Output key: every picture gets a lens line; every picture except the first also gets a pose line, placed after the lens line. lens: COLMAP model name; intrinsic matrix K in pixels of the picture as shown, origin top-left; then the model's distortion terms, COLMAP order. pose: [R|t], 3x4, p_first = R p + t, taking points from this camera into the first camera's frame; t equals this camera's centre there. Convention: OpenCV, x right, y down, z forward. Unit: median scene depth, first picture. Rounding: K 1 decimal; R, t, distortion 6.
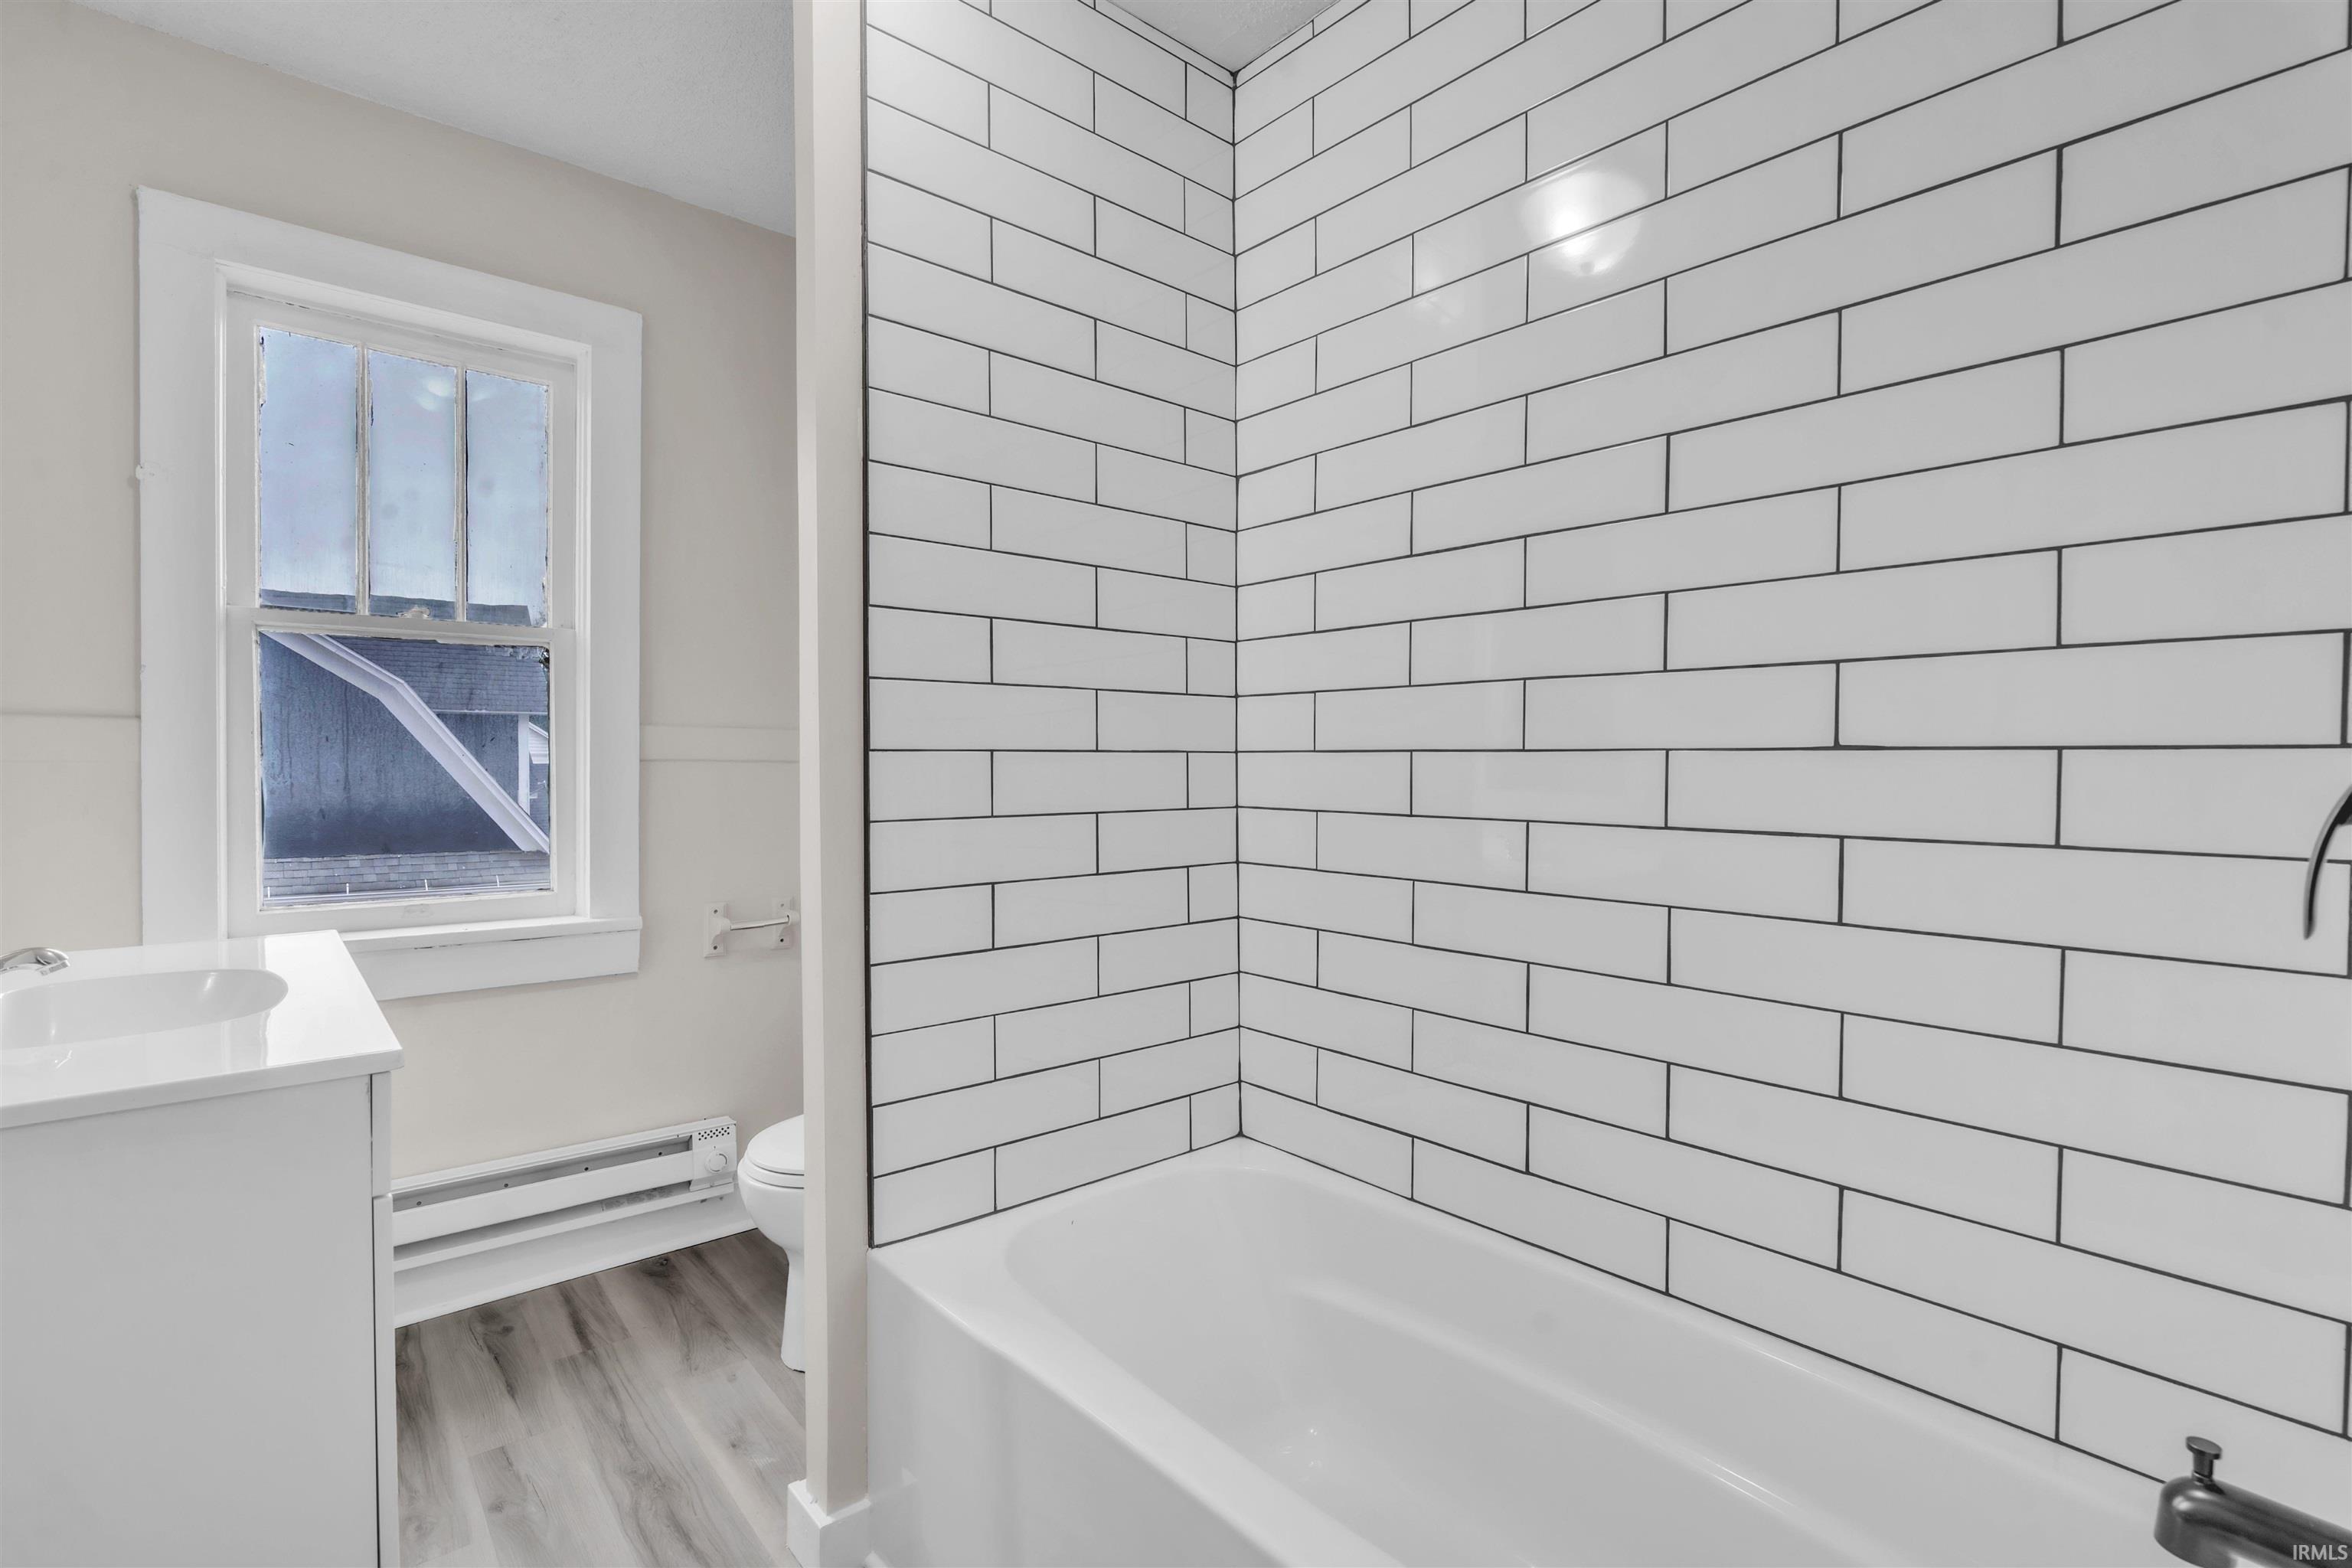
lens RADIAL K [[1076.1, 0, 1184.1], [0, 1076.1, 781.6], [0, 0, 1]] dist [-0.016906, 0.005923]
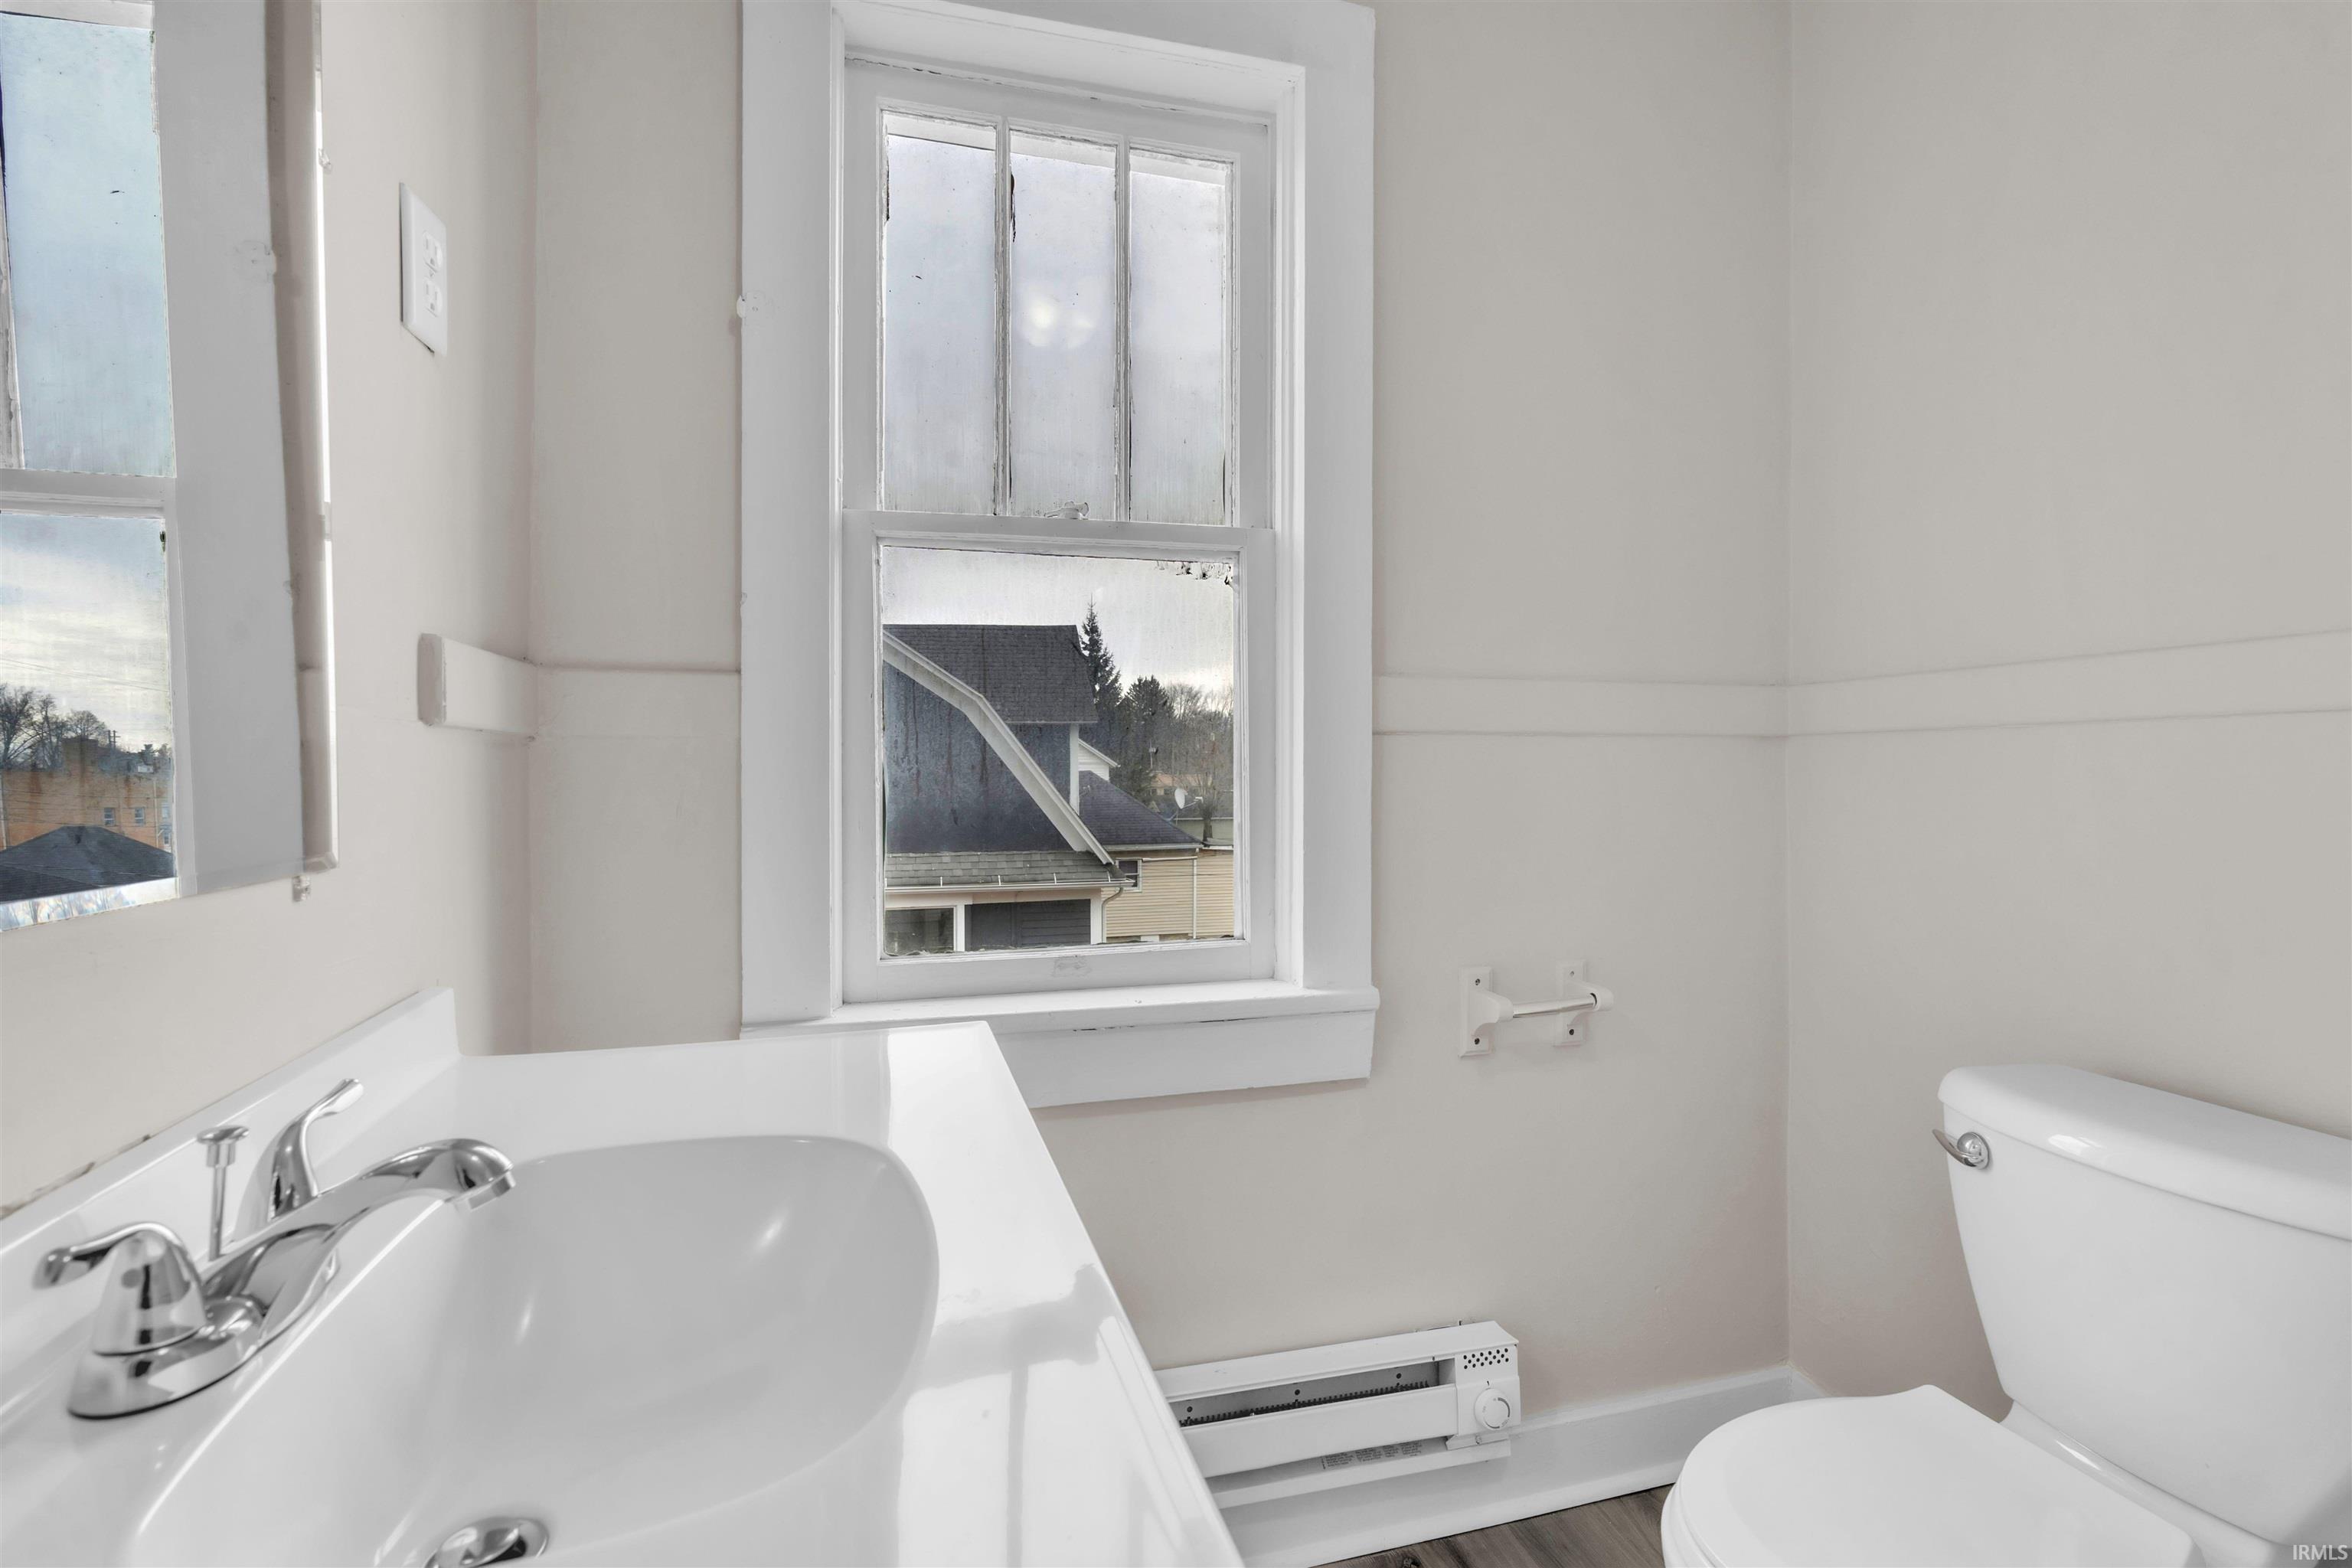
lens RADIAL K [[1055.4, 0, 1181.6], [0, 1055.4, 756.7], [0, 0, 1]] dist [-0.013815, 0.005134]
pose [[0.906416, -0.016739, -0.422054, -0.359548], [0.004521, 0.999542, -0.029933, 0.011765], [0.422361, 0.025223, 0.906077, 0.414385]]
